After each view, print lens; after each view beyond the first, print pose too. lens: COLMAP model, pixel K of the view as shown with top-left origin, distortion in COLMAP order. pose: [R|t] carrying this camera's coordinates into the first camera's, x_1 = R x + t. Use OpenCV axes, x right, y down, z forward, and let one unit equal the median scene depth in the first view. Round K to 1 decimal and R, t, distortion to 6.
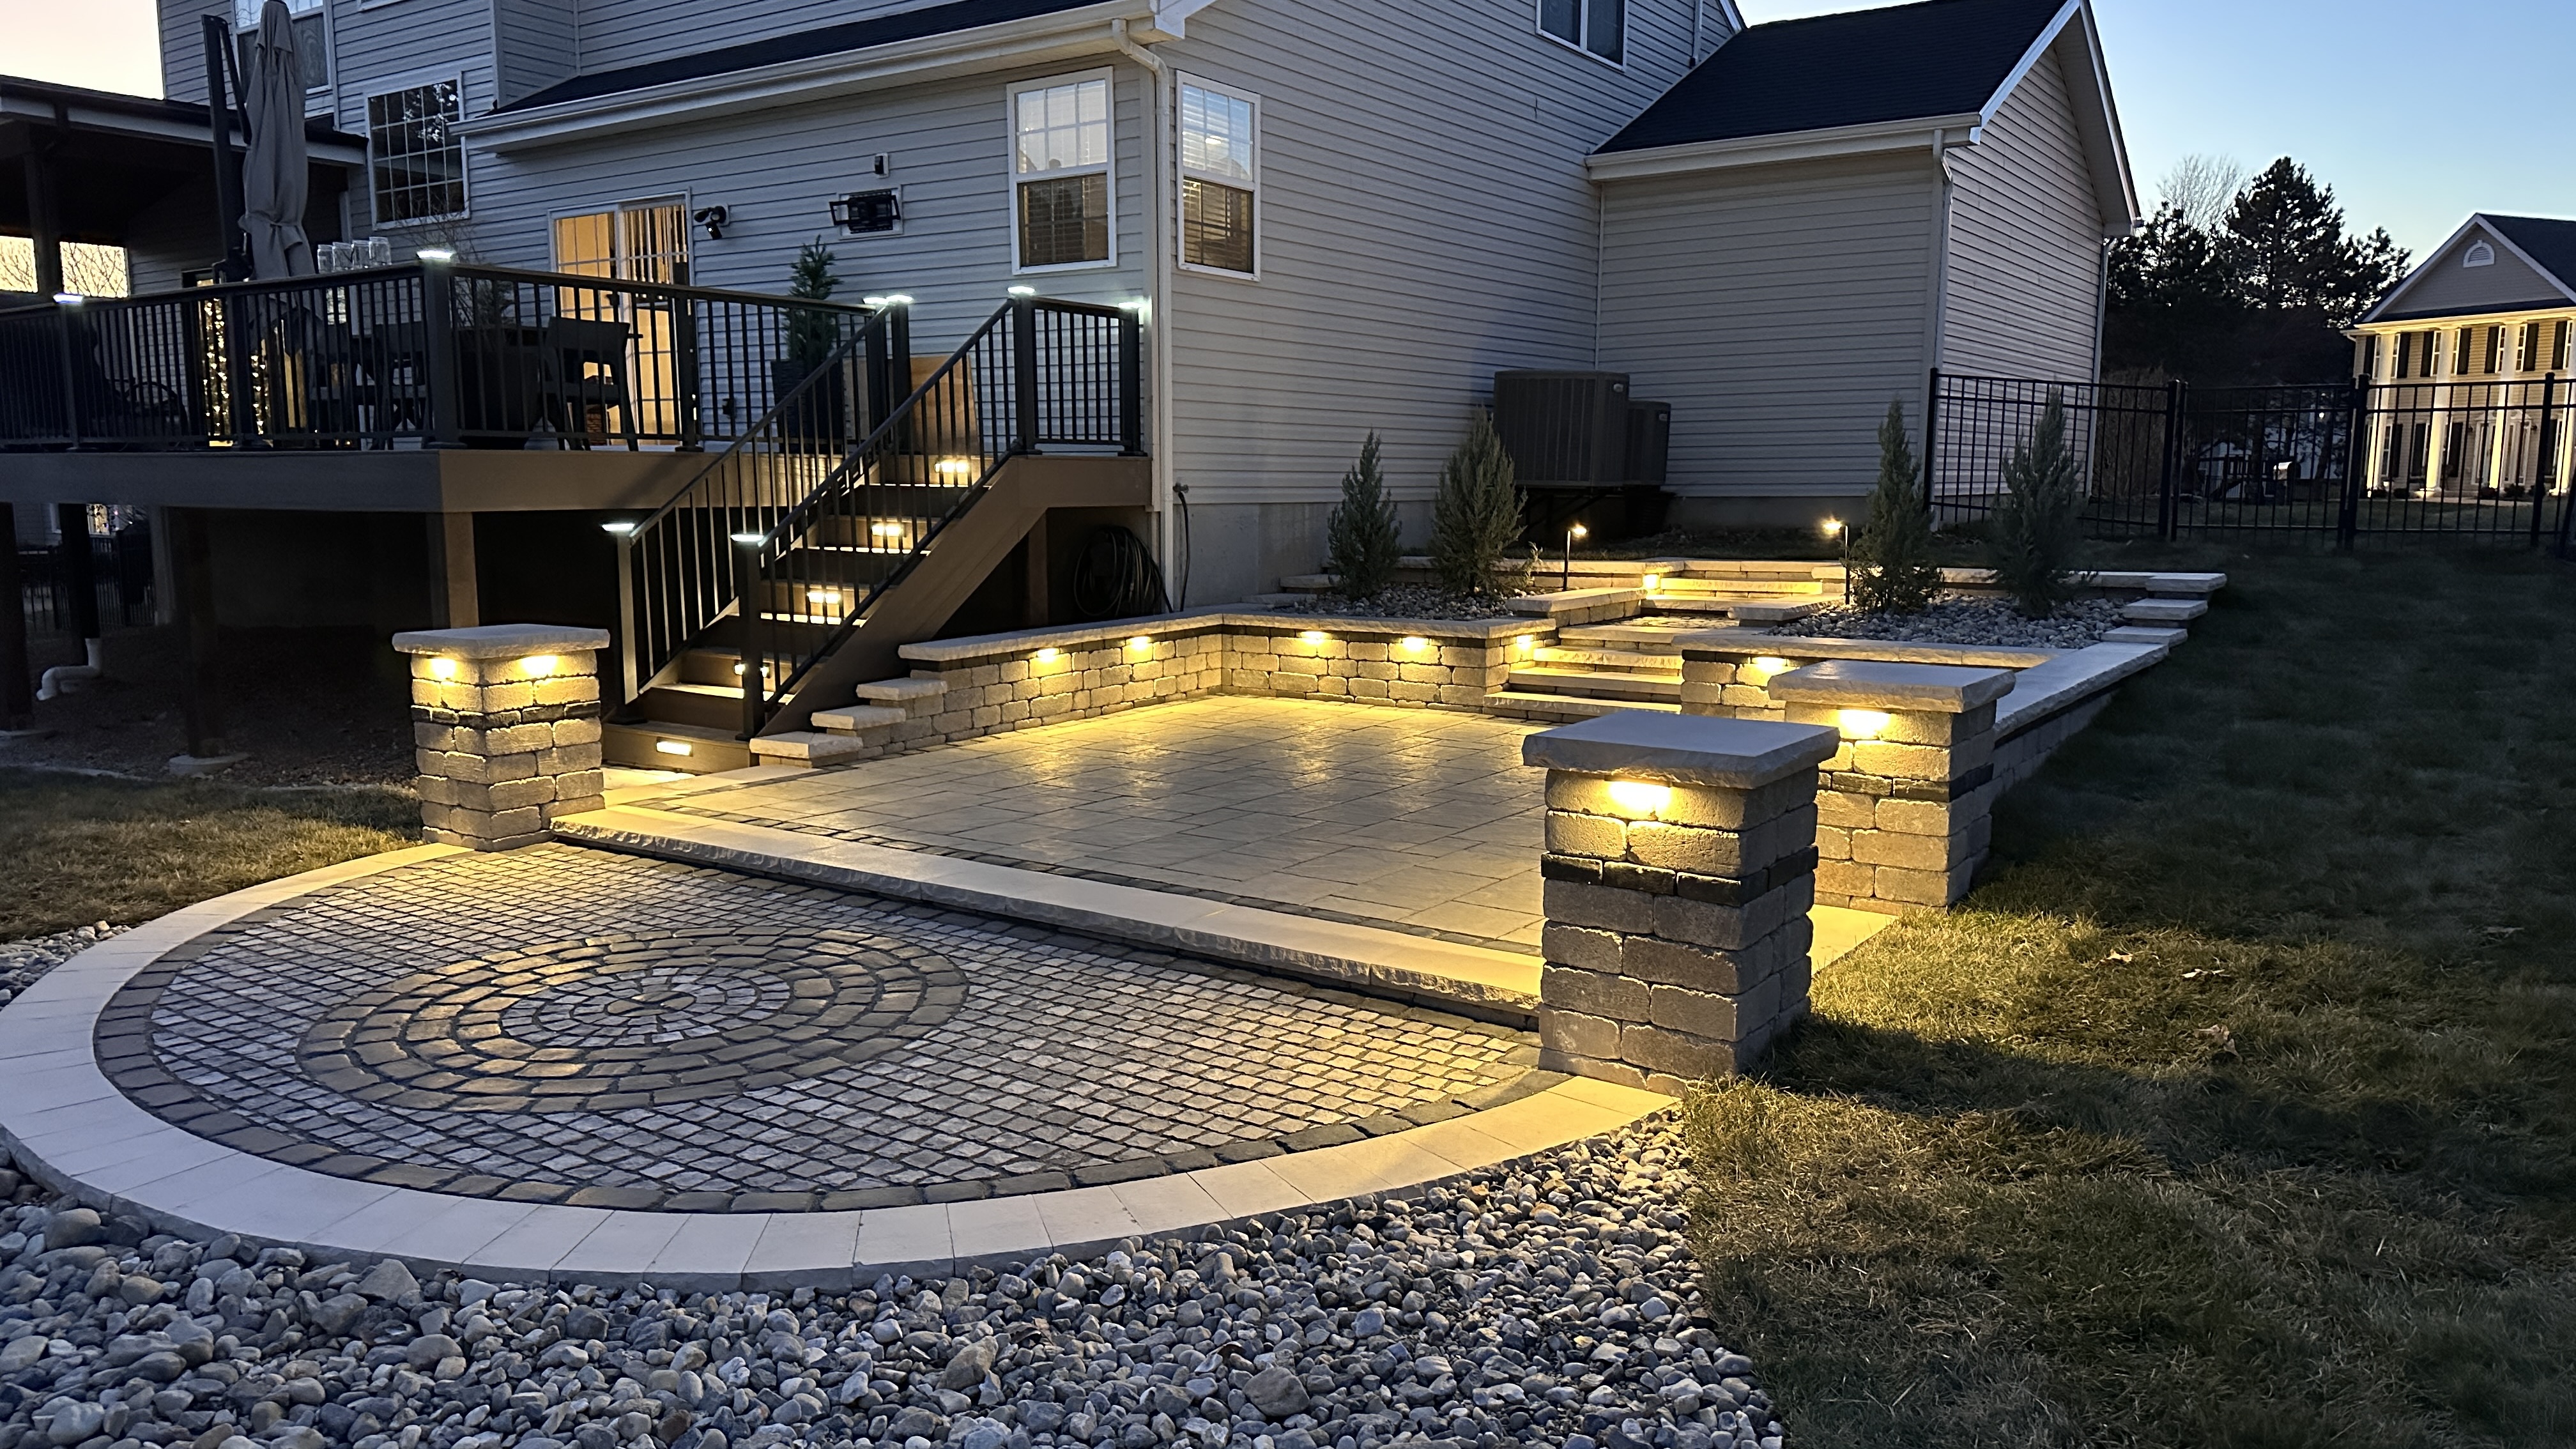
lens RADIAL K [[1806.7, 0, 1271.1], [0, 1806.7, 733.6], [0, 0, 1]] dist [0.200082, -0.411704]
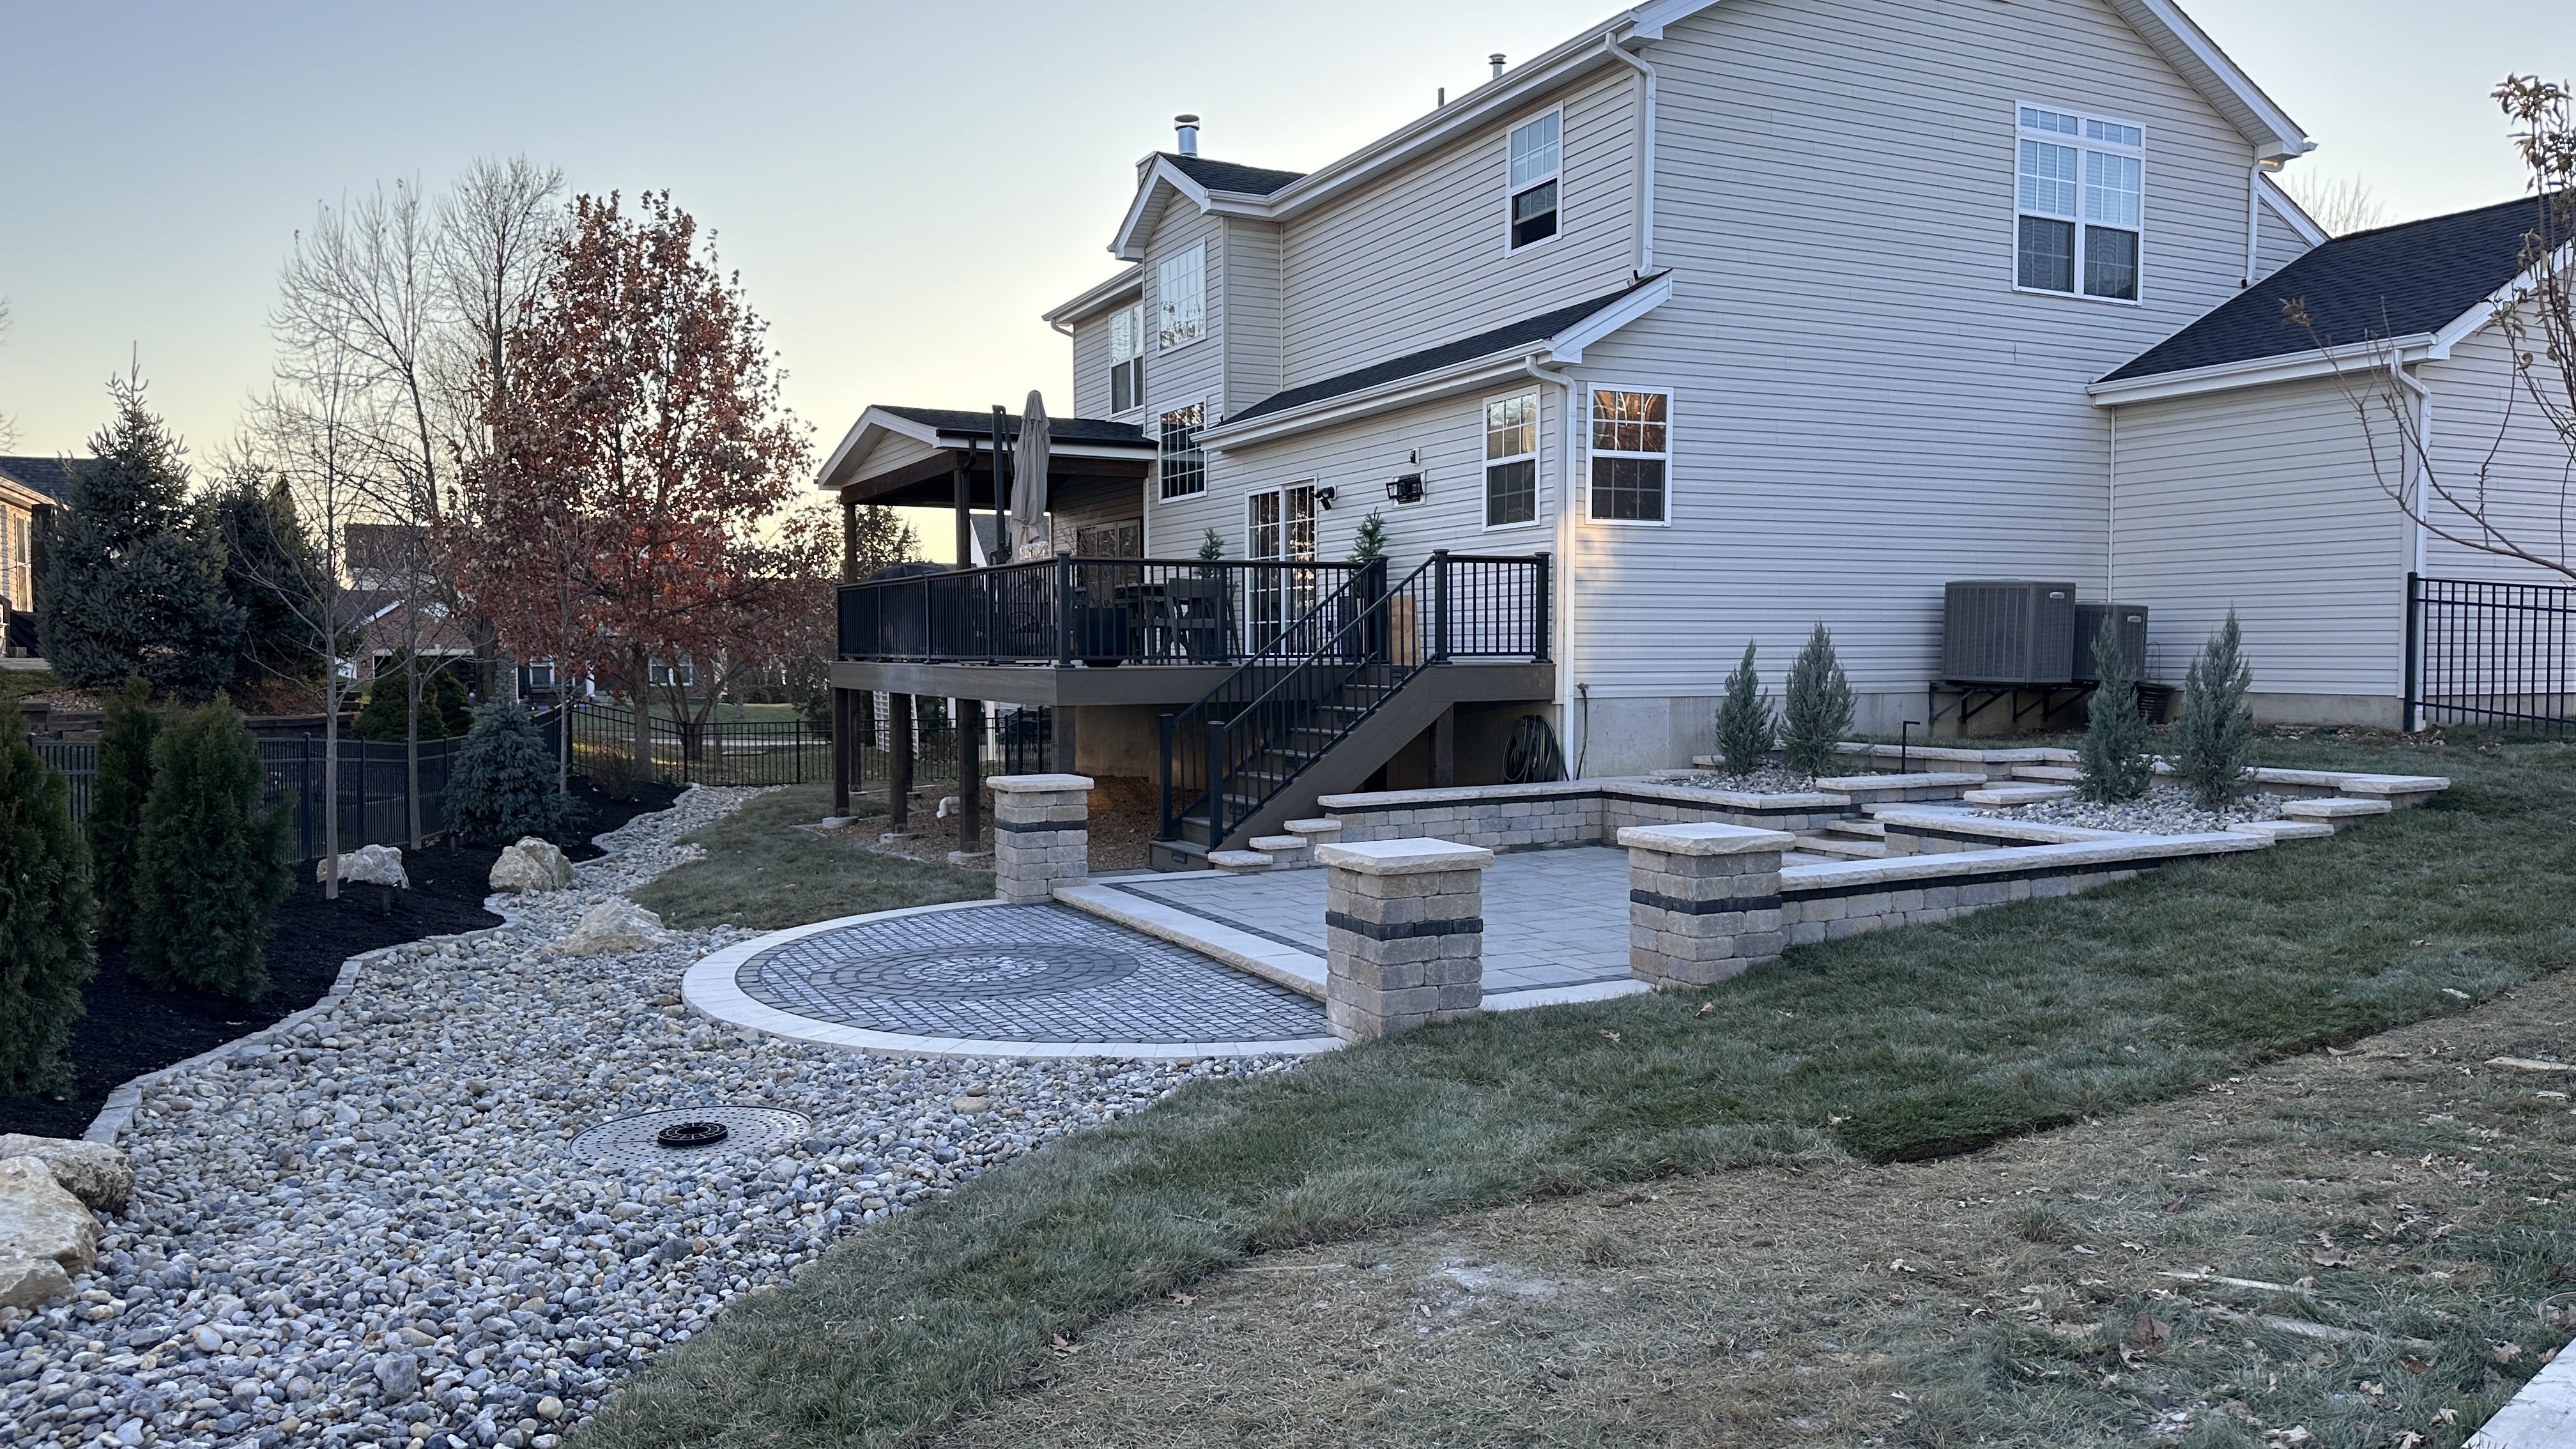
lens RADIAL K [[1801.6, 0, 1288.0], [0, 1801.6, 724.5], [0, 0, 1]] dist [0.209635, -0.339910]
pose [[0.879997, 0.016088, -0.474707, 0.621412], [-0.062288, 0.994704, -0.081757, 0.020051], [0.470878, 0.101514, 0.876338, -0.393006]]
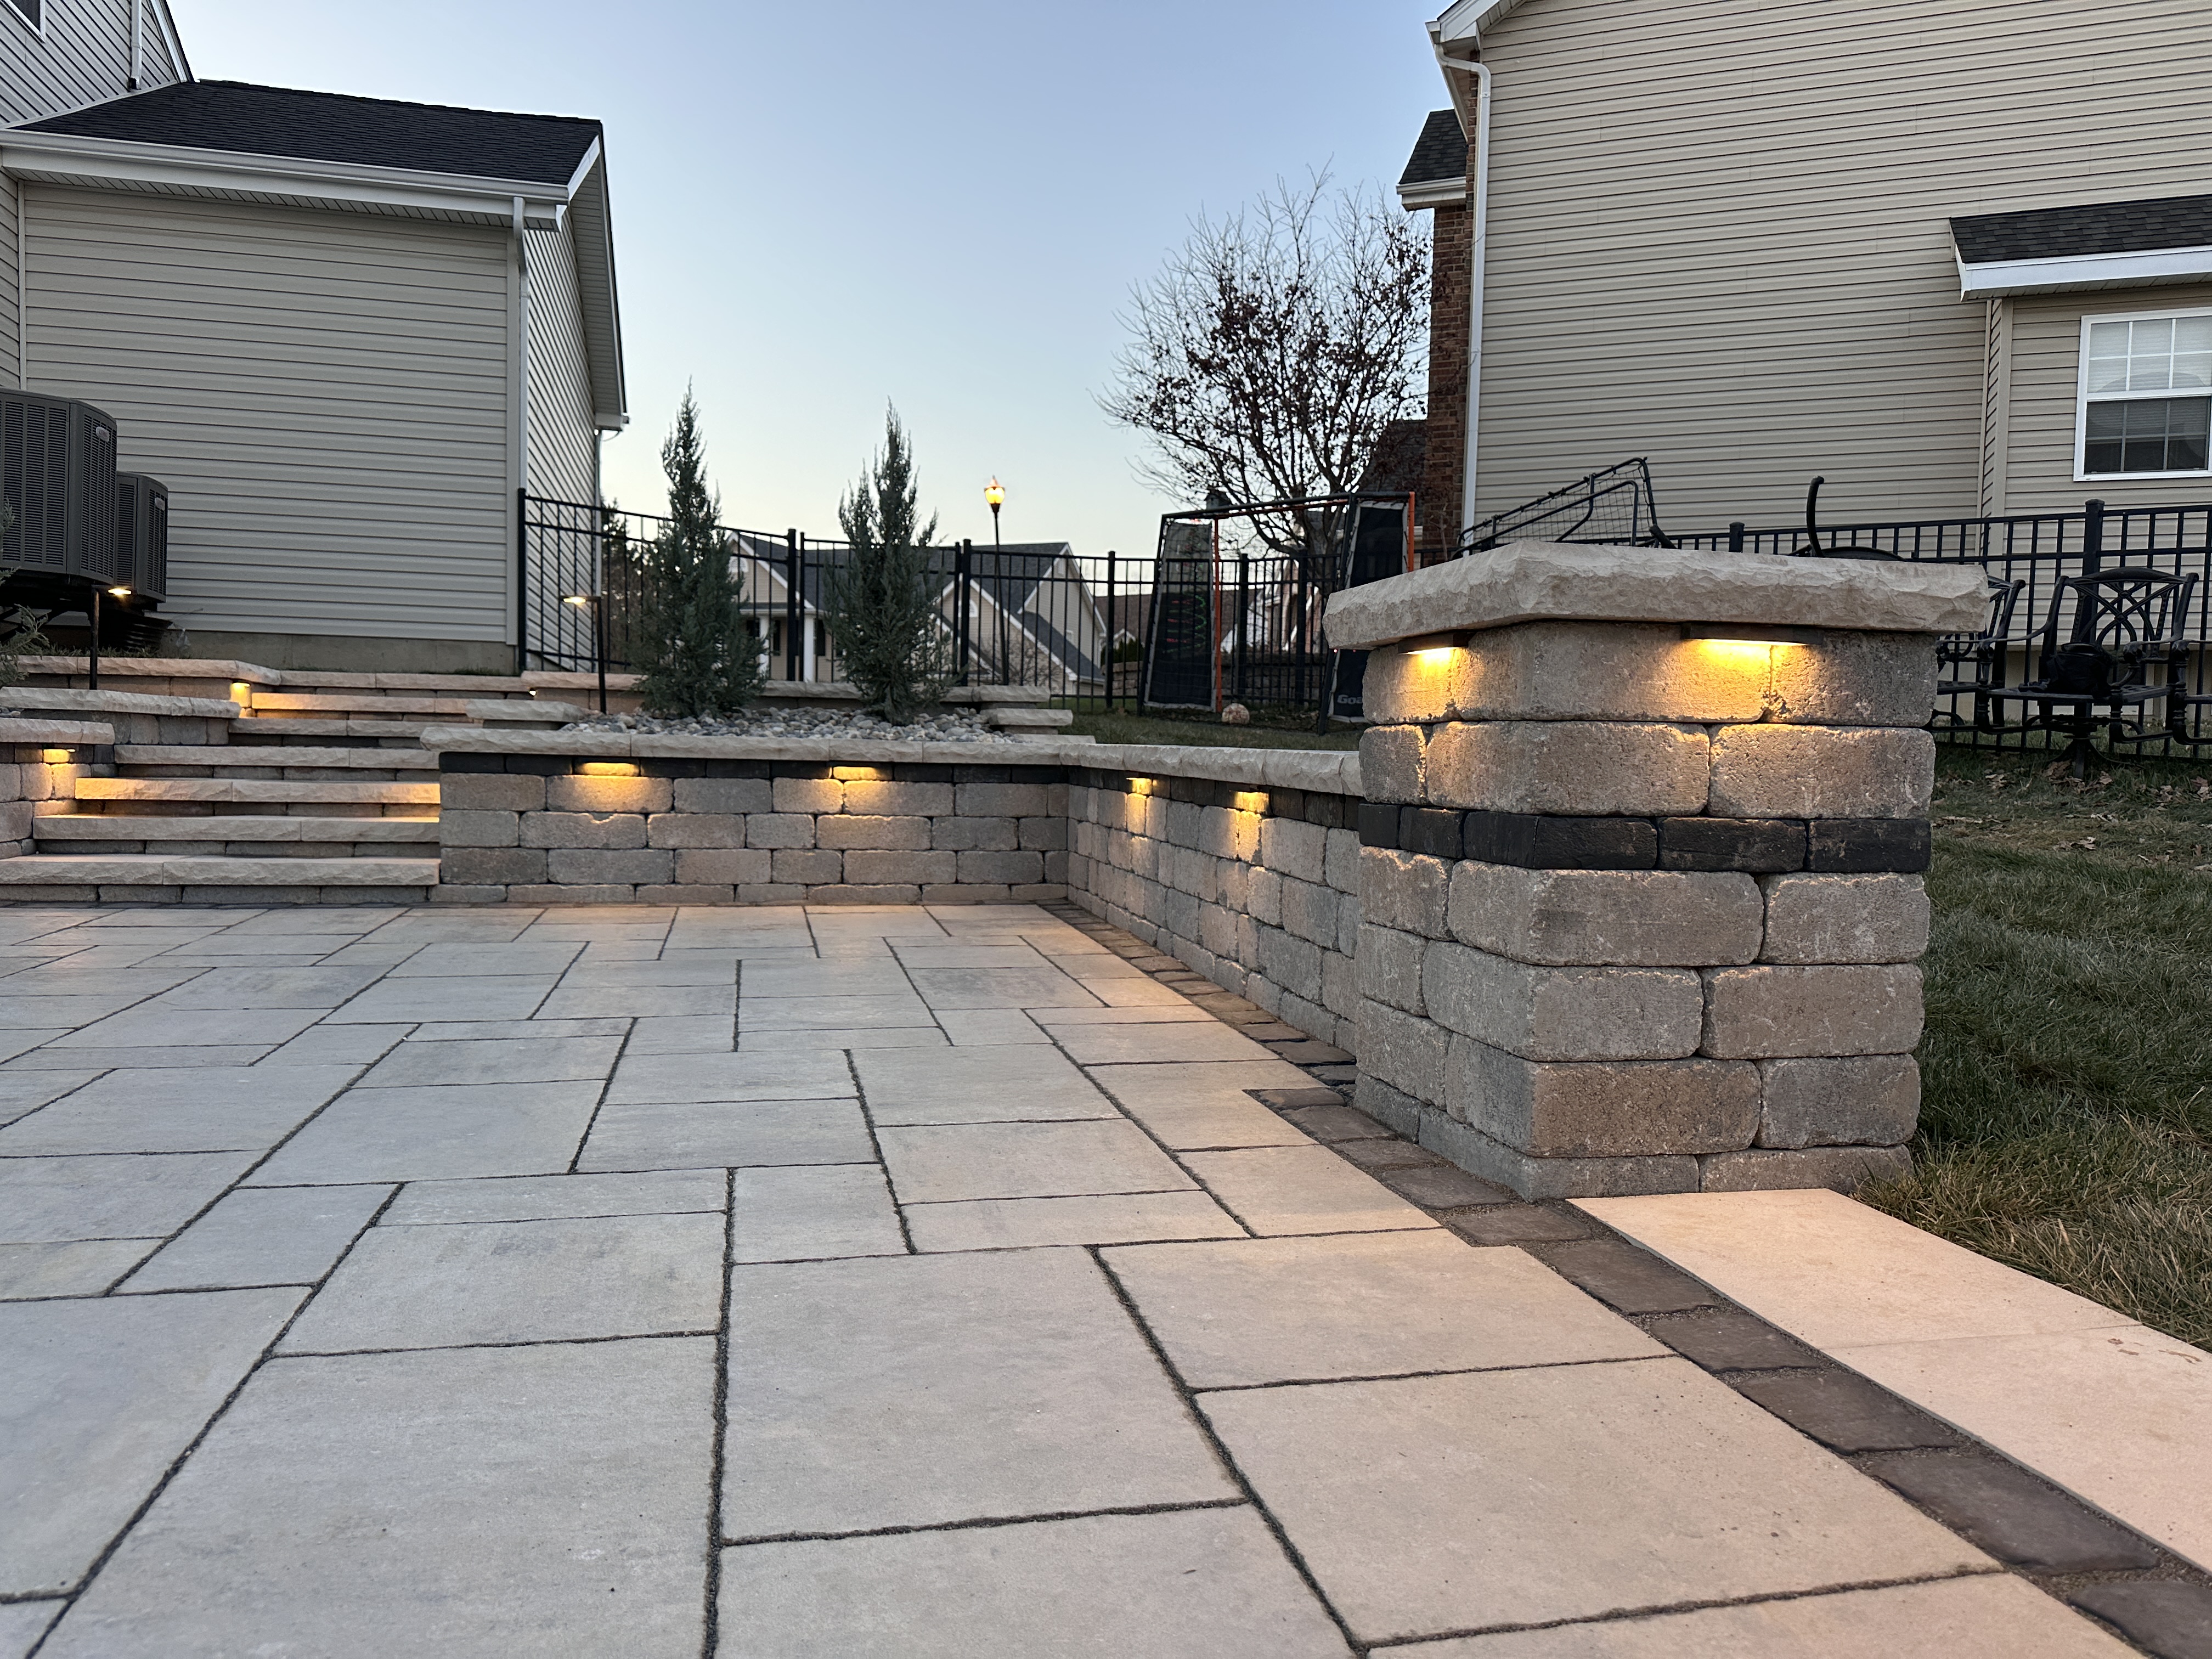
lens RADIAL K [[1574.4, 0, 1106.0], [0, 1574.4, 829.5], [0, 0, 1]] dist [0.004549, -0.003612]
pose [[0.662800, -0.019199, 0.748550, 0.002520], [0.084870, 0.995156, -0.049624, 0.024559], [-0.743971, 0.096420, 0.661219, 0.729633]]
